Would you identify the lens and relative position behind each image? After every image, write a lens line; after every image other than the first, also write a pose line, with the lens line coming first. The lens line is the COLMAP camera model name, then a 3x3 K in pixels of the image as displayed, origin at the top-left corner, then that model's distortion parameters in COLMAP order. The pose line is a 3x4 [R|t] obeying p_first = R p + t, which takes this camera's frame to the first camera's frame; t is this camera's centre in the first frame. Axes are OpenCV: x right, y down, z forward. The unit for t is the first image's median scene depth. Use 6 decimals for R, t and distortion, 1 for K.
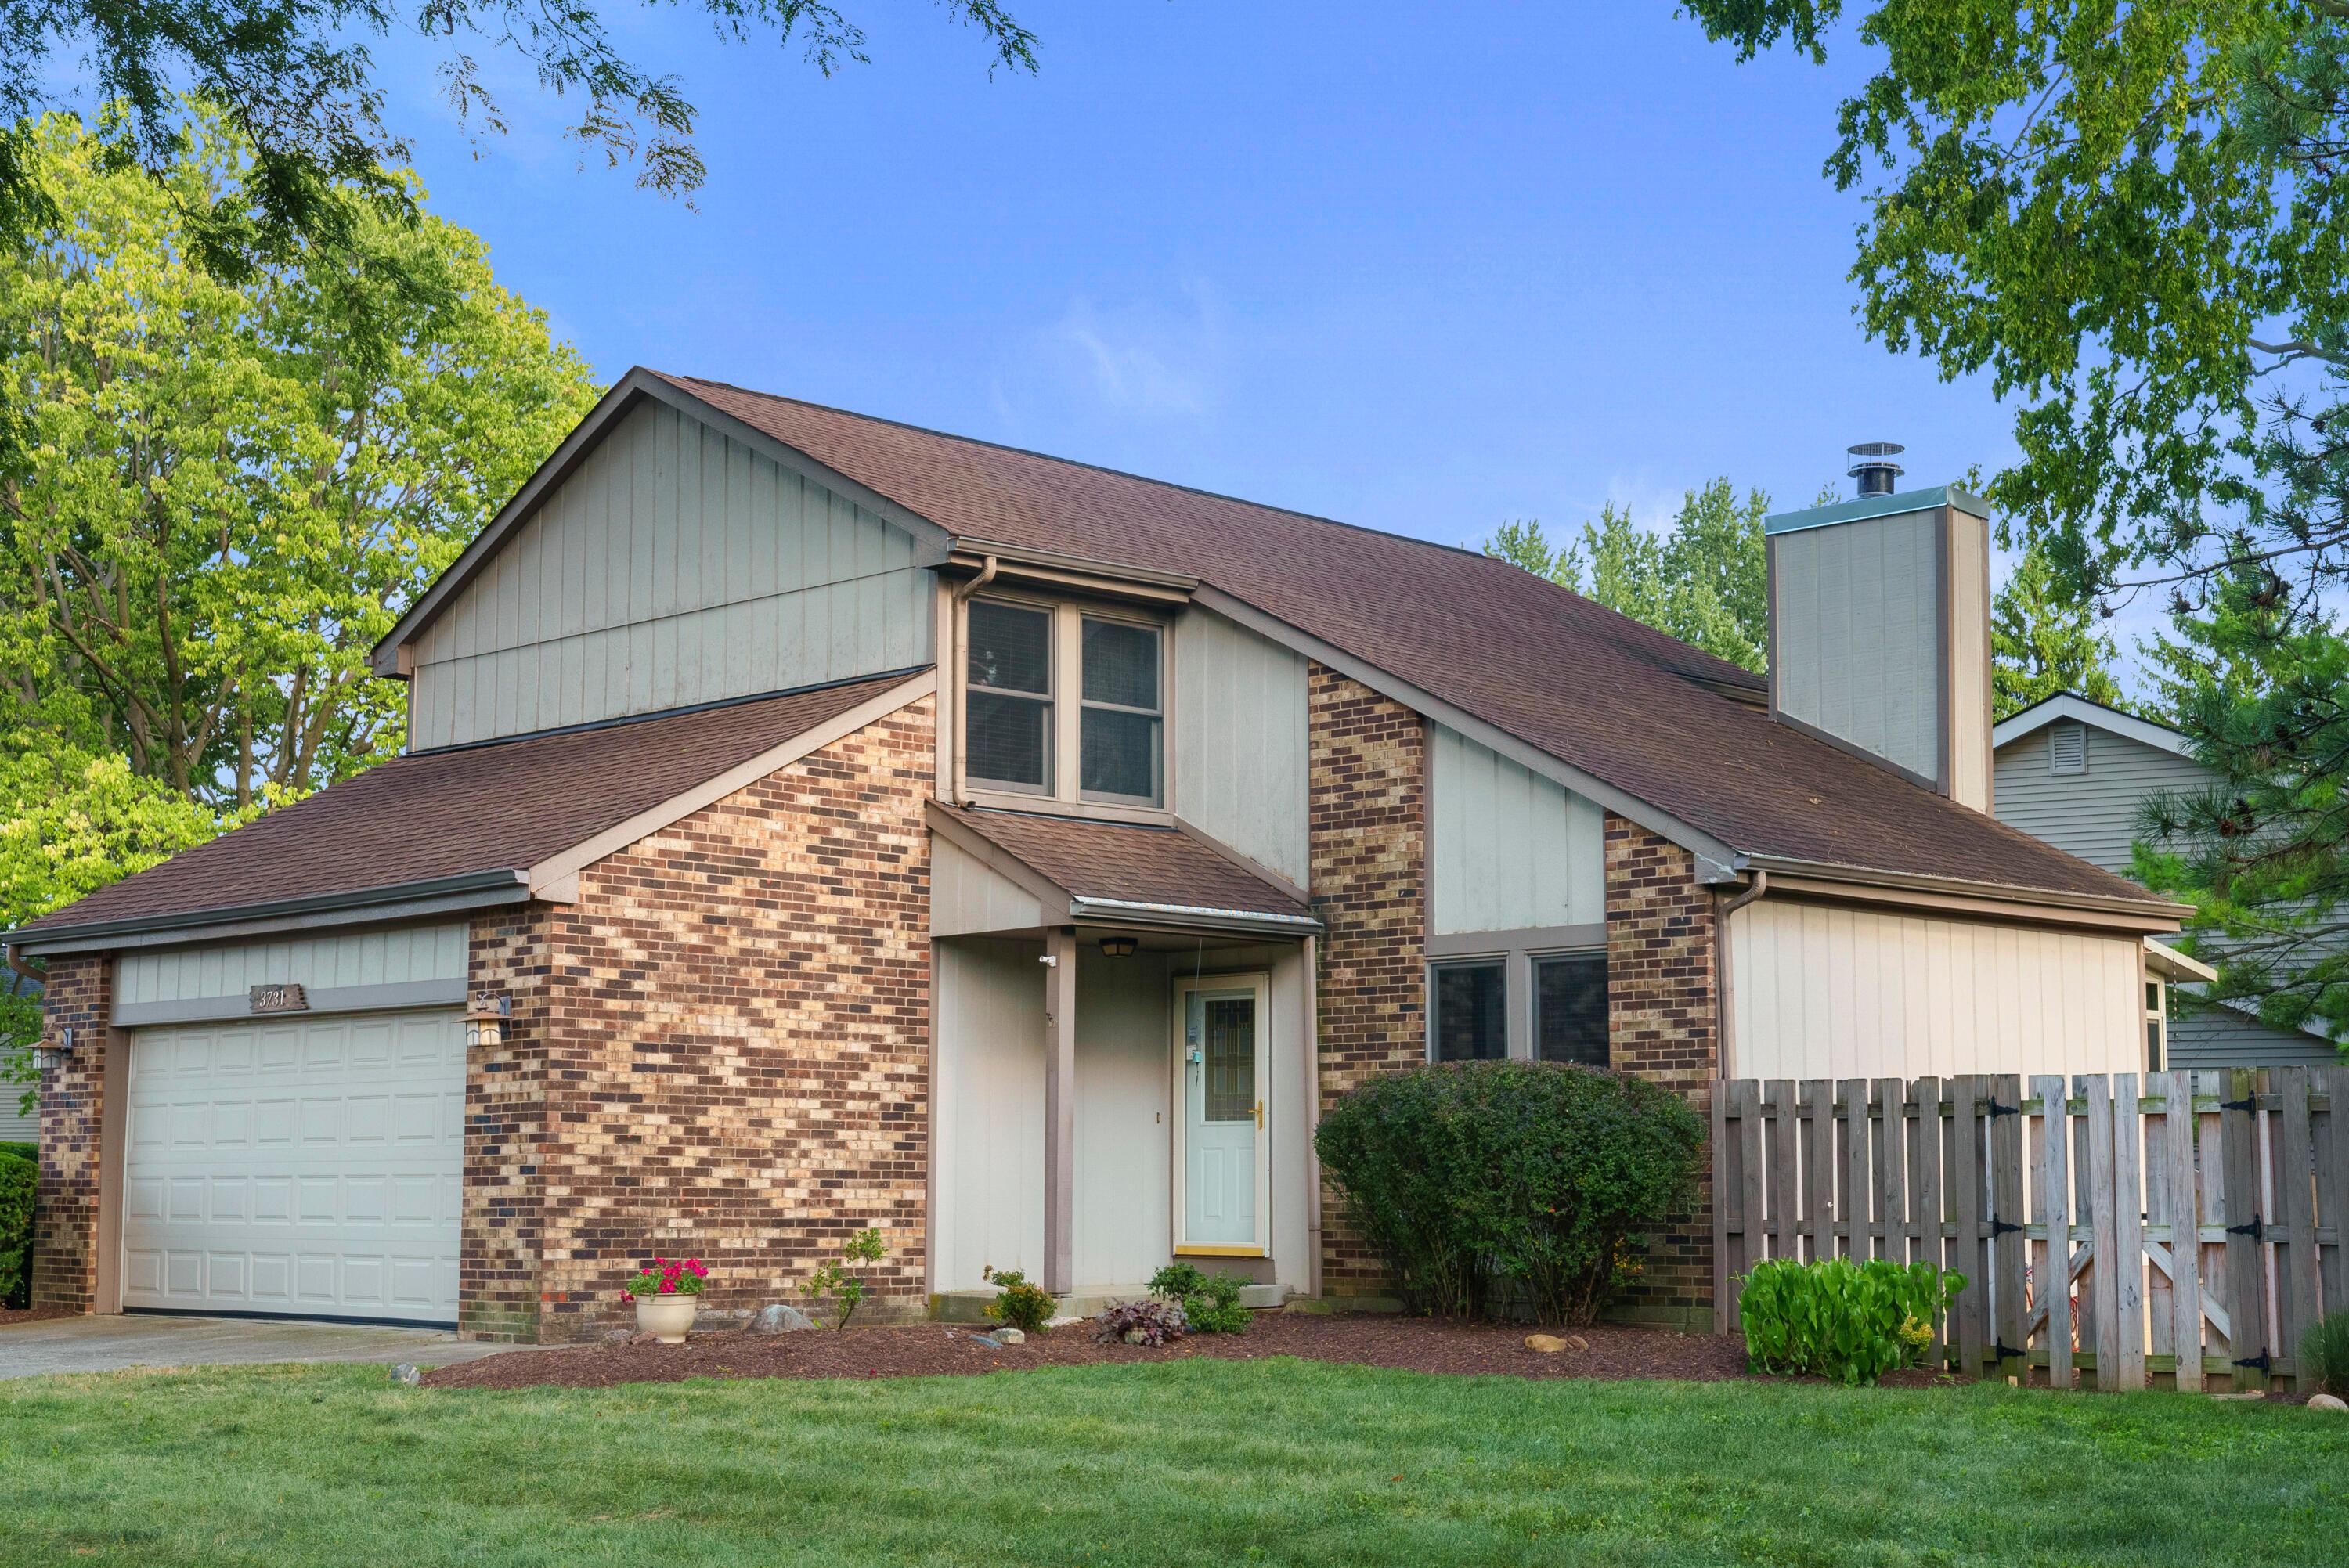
lens RADIAL K [[3076.7, 0, 1337.0], [0, 3076.7, 780.5], [0, 0, 1]] dist [0.000382, 0.010041]
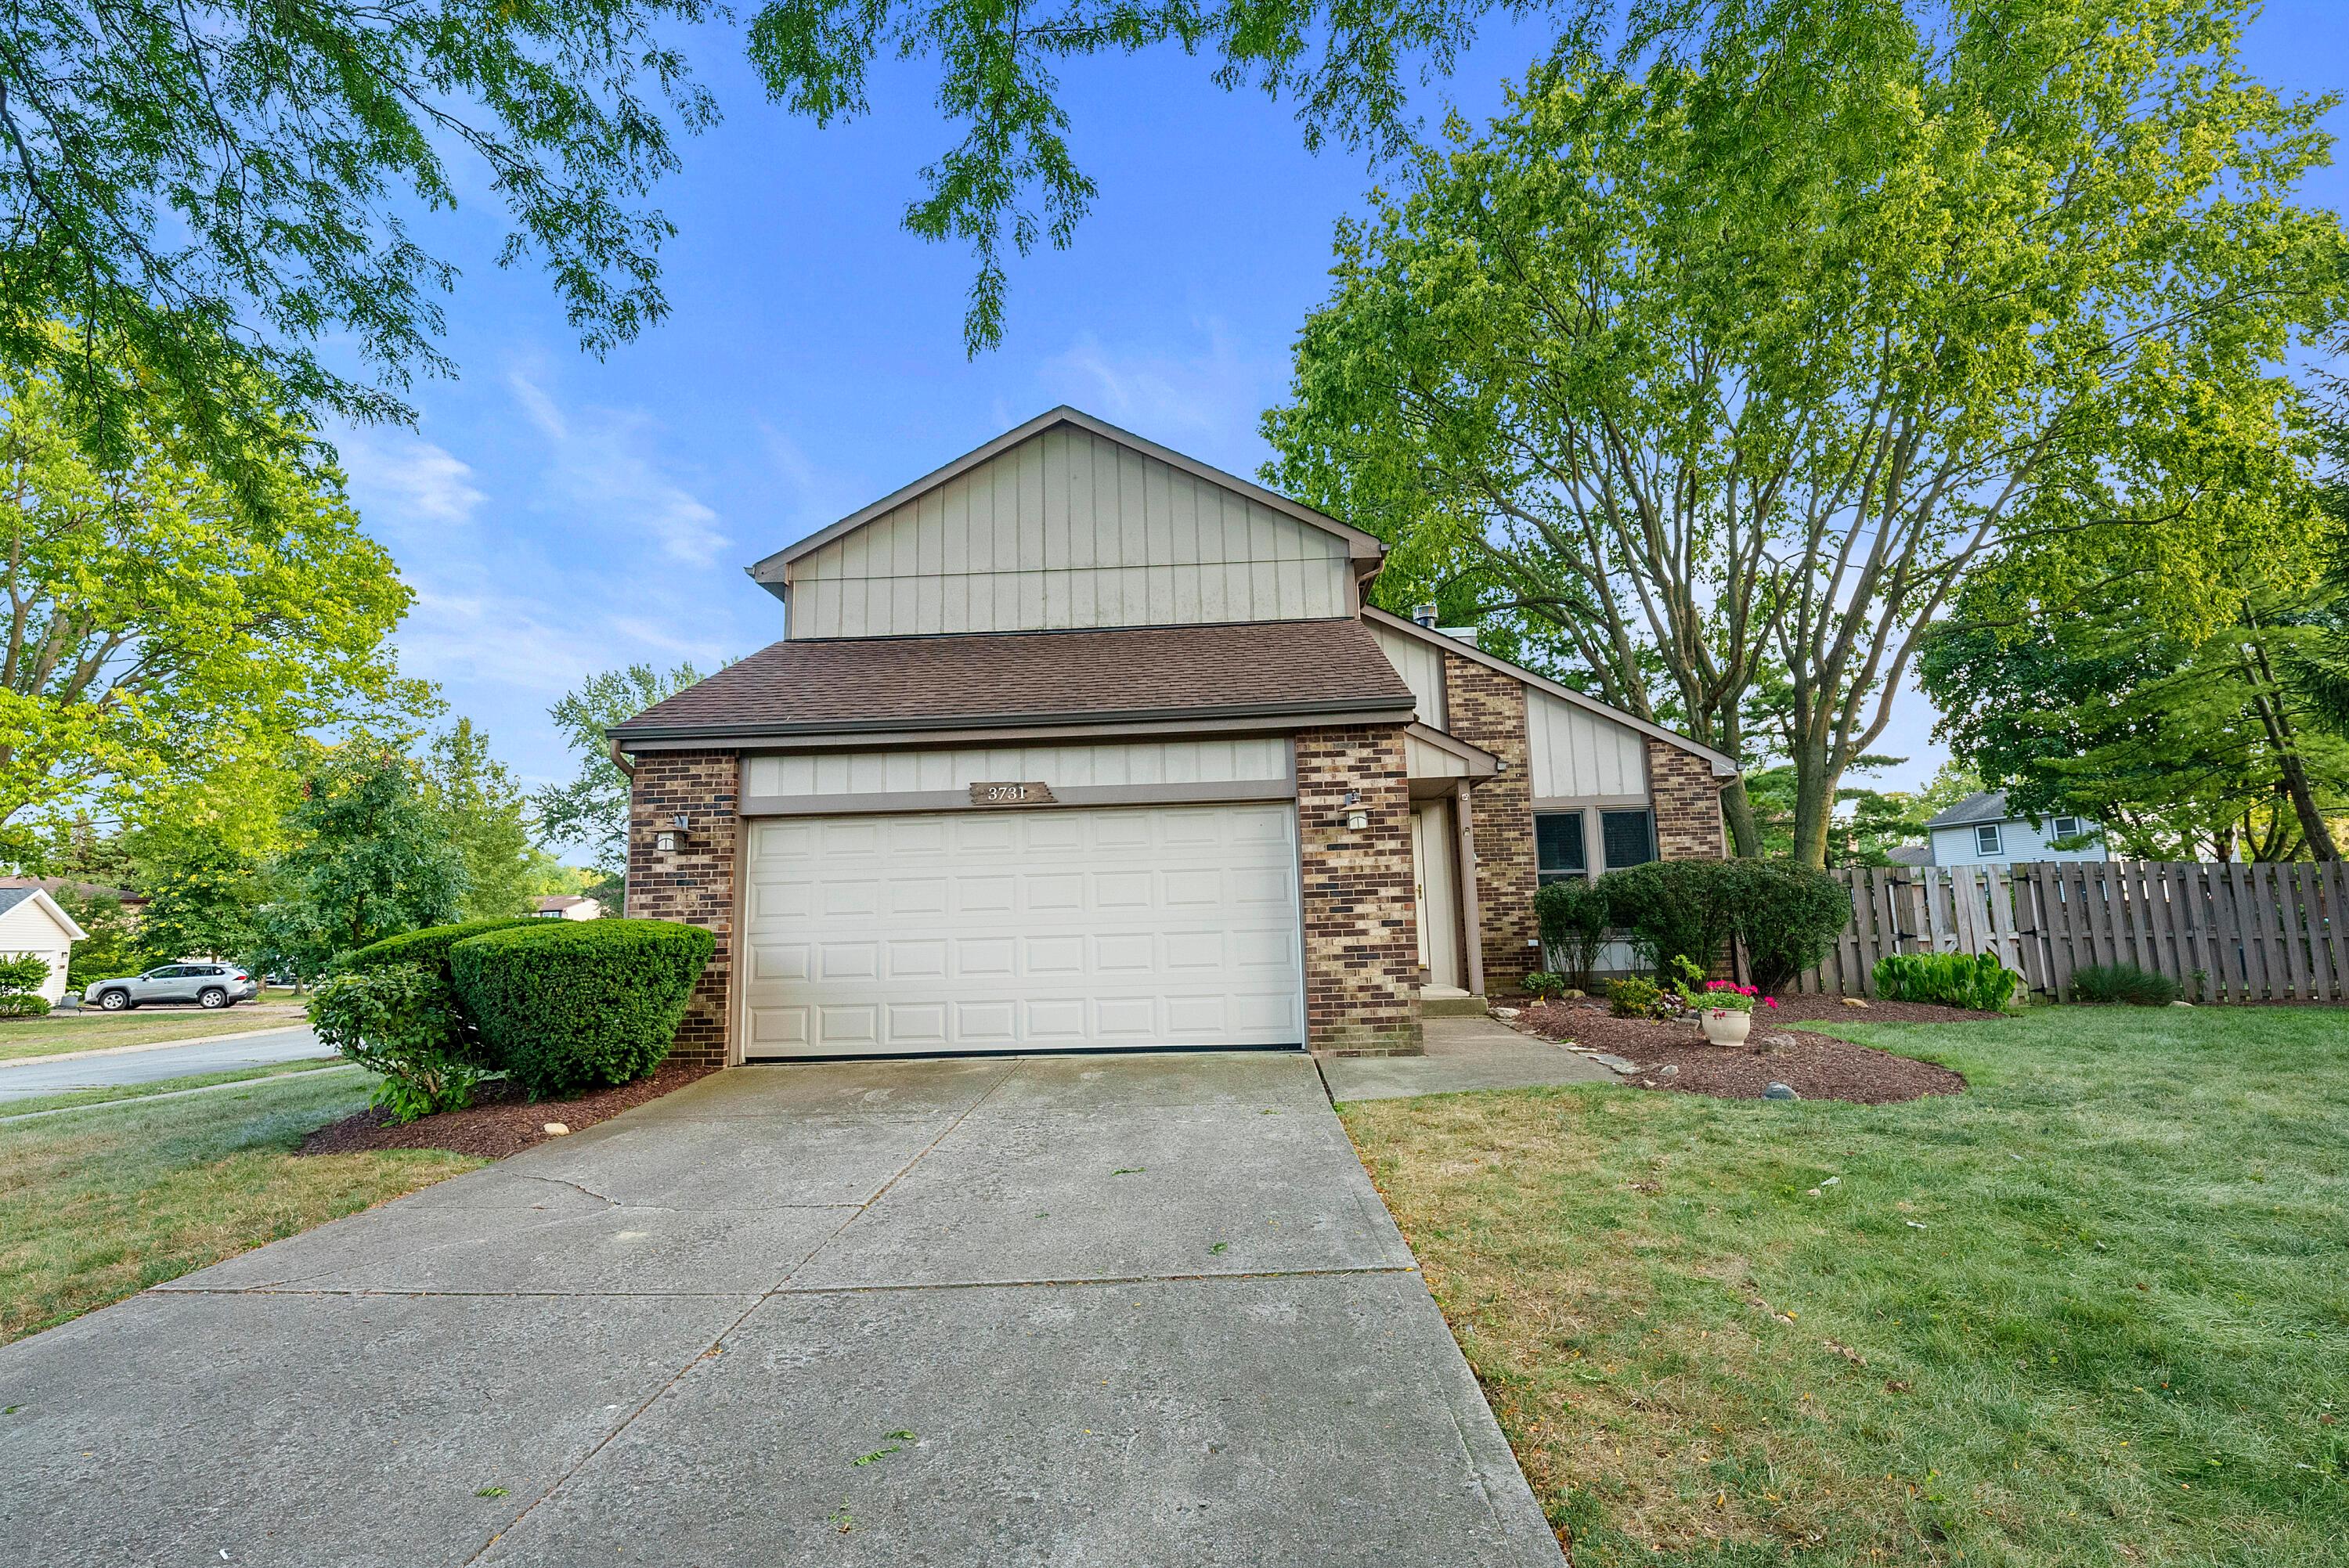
lens RADIAL K [[1033.7, 0, 1181.1], [0, 1033.7, 769.3], [0, 0, 1]] dist [0.001378, 0.000238]
pose [[0.773185, 0.076280, 0.629576, -0.586388], [-0.055398, 0.997069, -0.052770, 0.084081], [-0.631756, 0.005924, 0.775145, 0.673136]]
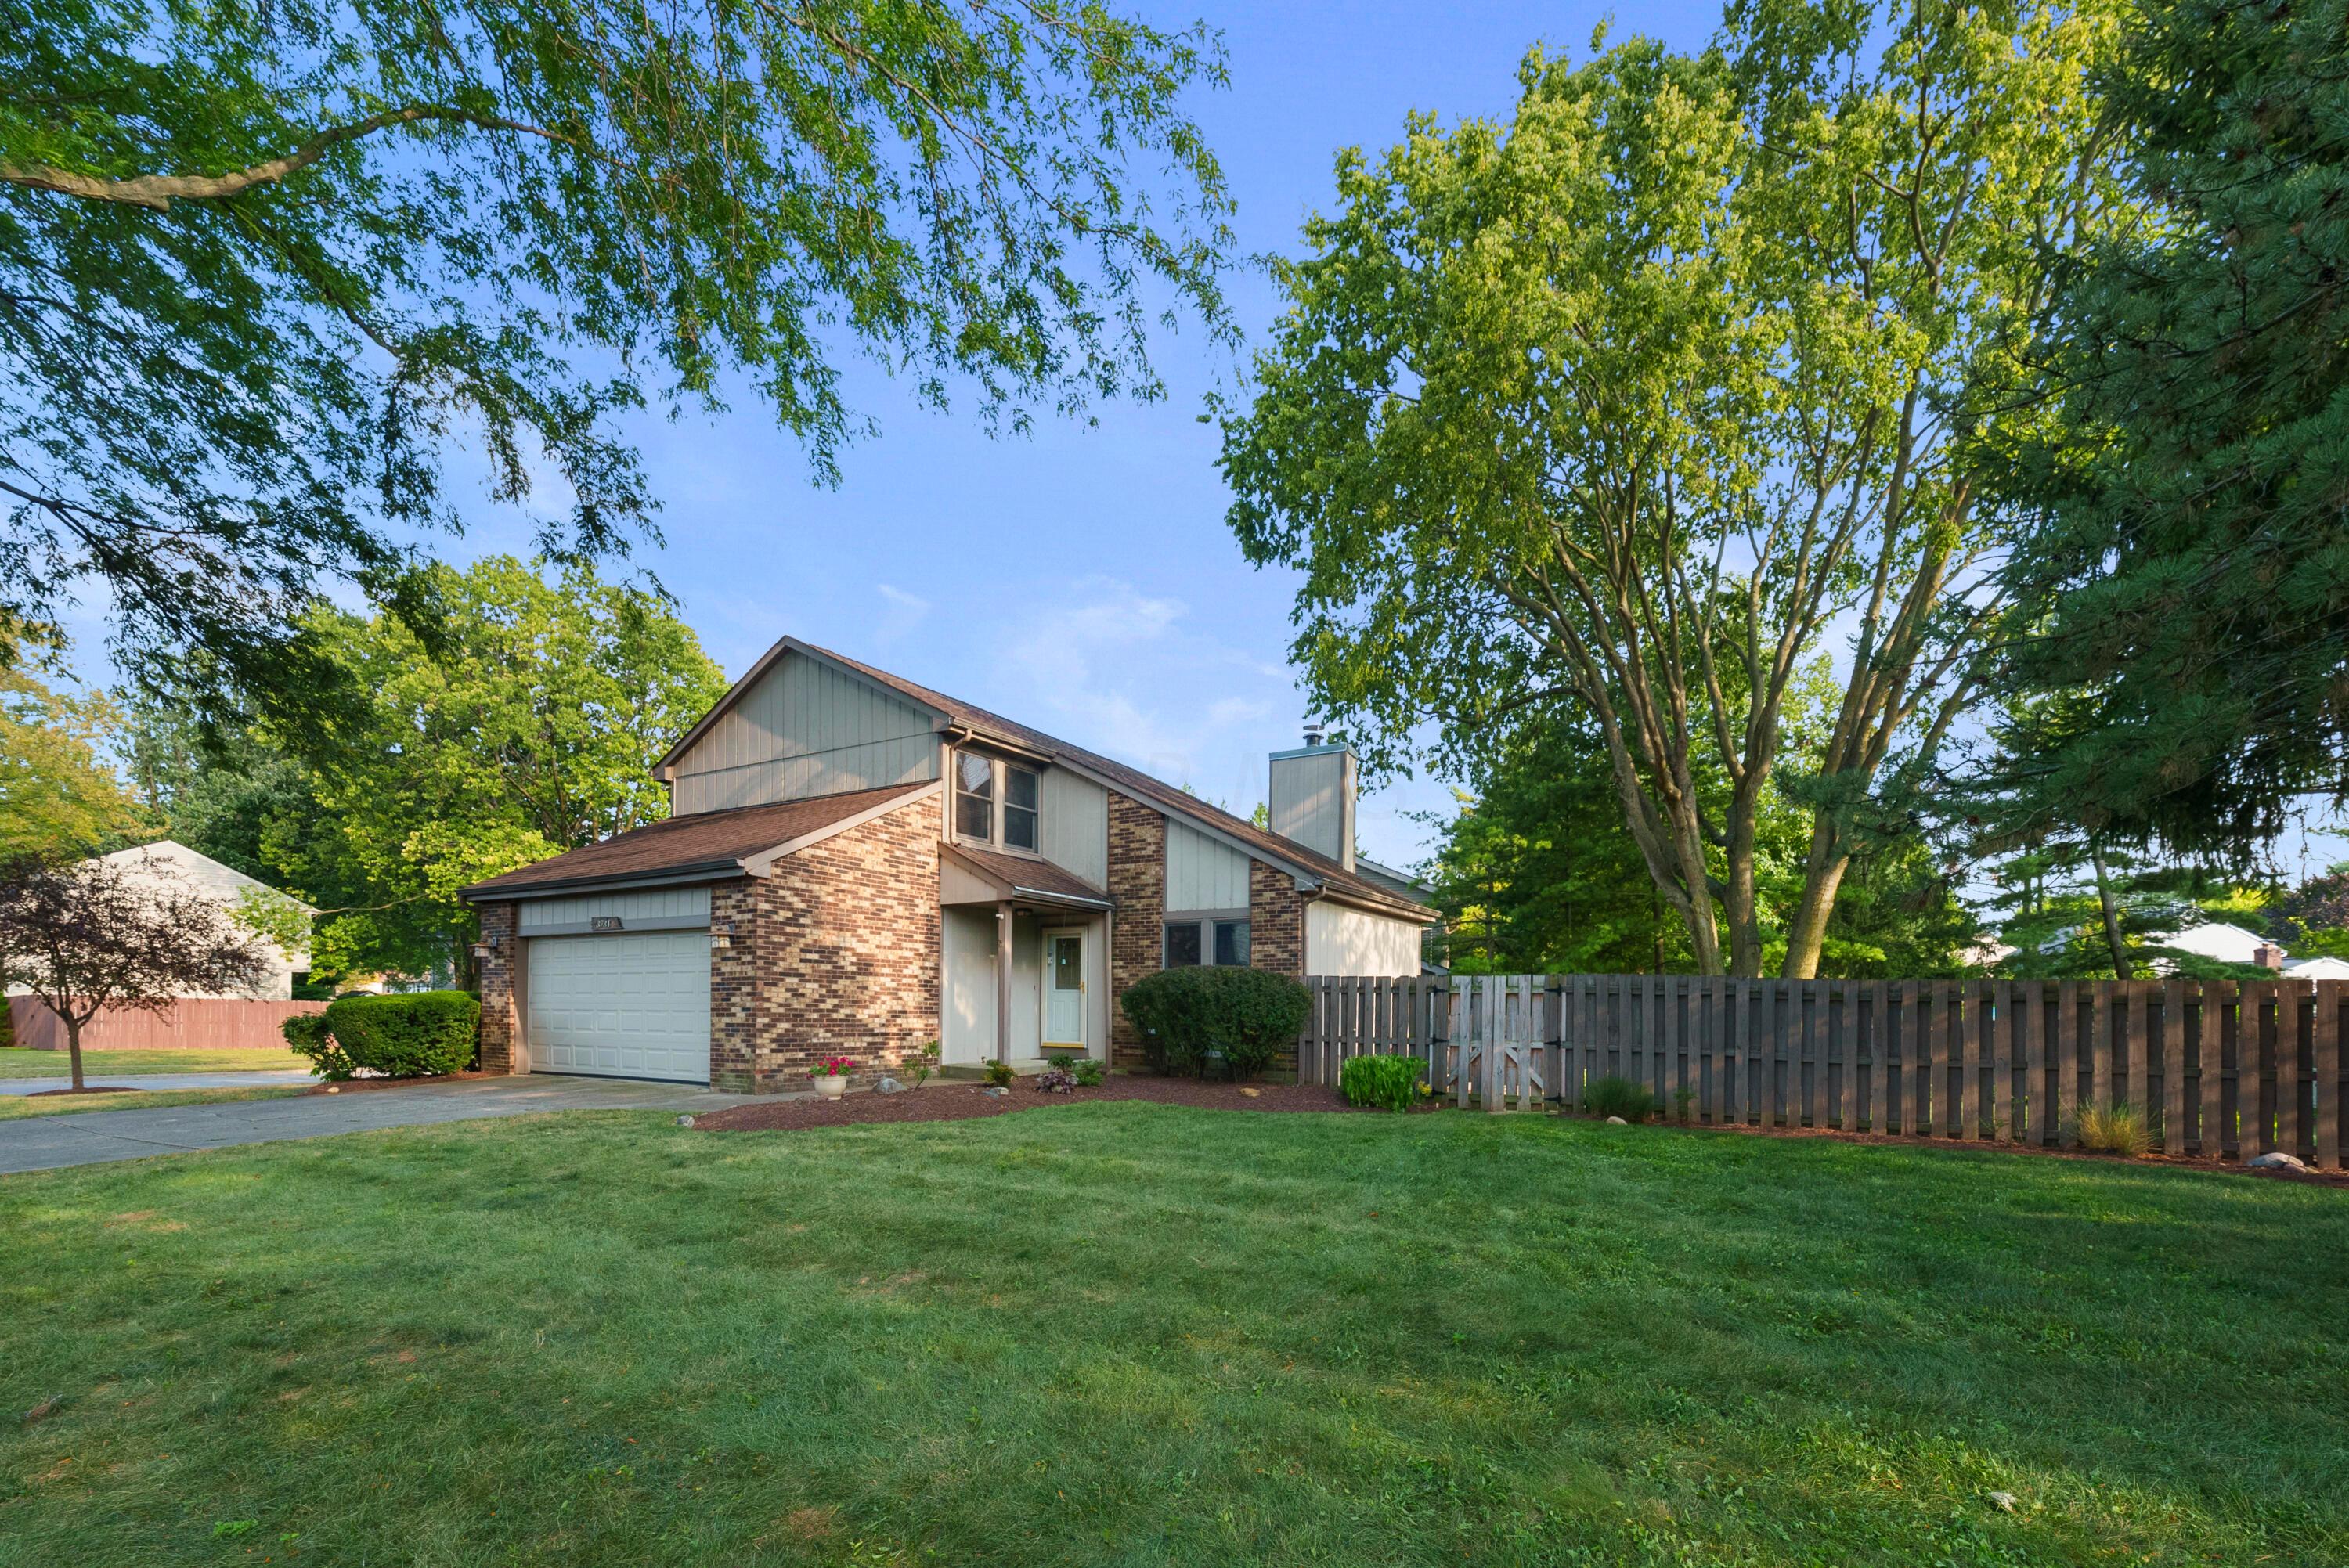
lens RADIAL K [[955.1, 0, 1229.3], [0, 955.1, 1003.4], [0, 0, 1]] dist [-0.001523, 0.000053]
pose [[0.971642, 0.010481, 0.236225, -0.097426], [-0.039866, 0.991977, 0.119966, 0.032730], [-0.233073, -0.125981, 0.964264, 0.304543]]
